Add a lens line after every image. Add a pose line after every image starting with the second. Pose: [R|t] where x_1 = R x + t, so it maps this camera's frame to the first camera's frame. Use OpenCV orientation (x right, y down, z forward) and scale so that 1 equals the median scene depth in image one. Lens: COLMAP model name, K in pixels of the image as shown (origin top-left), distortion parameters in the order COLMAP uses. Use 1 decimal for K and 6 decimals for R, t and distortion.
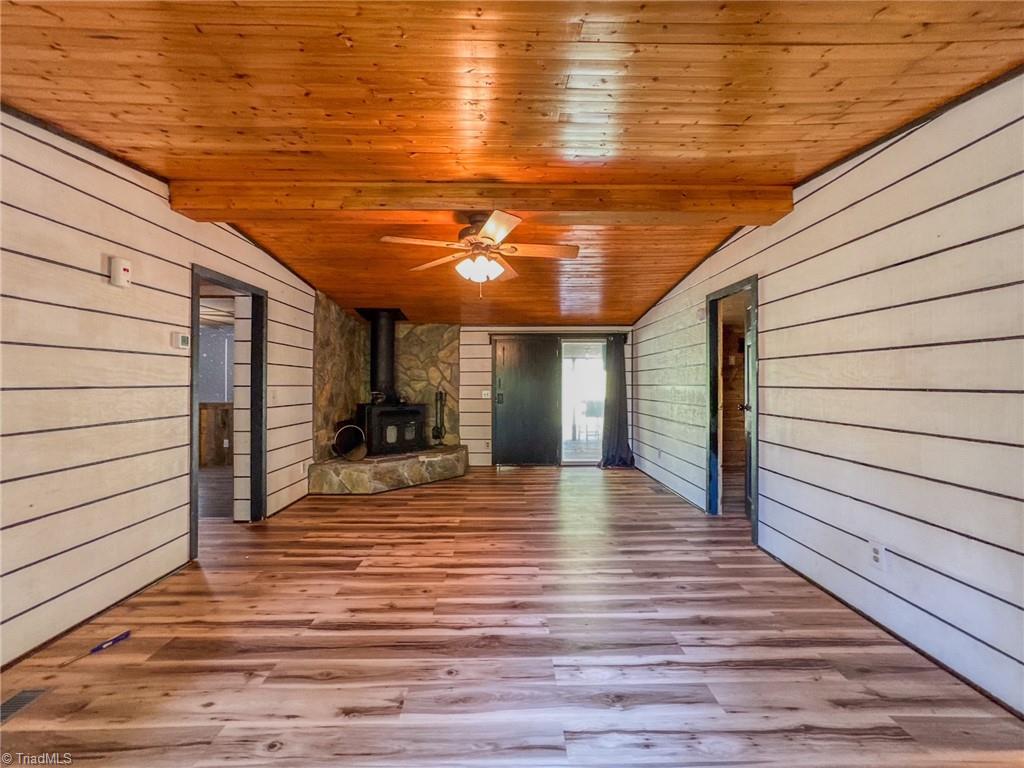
lens RADIAL K [[427.6, 0, 511.5], [0, 427.6, 382.2], [0, 0, 1]] dist [-0.024749, 0.010050]
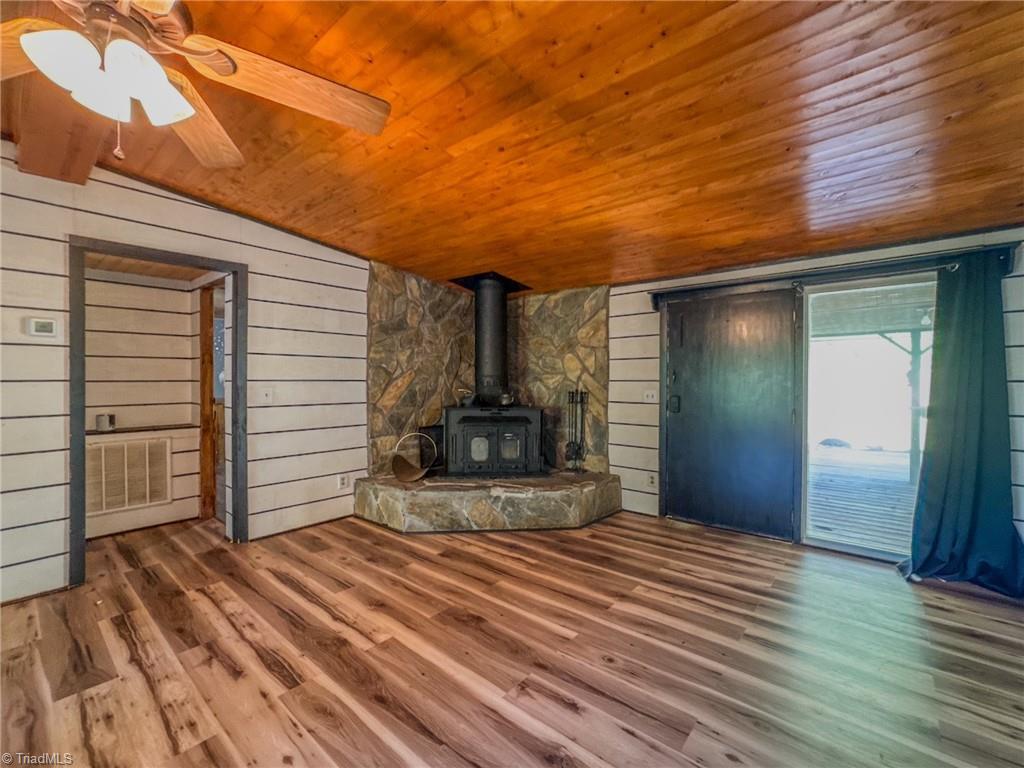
lens RADIAL K [[427.6, 0, 513.1], [0, 427.6, 382.9], [0, 0, 1]] dist [-0.024749, 0.010050]
pose [[0.735435, 0.007218, -0.677557, 0.211114], [0.002859, 0.999901, 0.013756, 0.001645], [0.677589, -0.012053, 0.735342, 0.445363]]
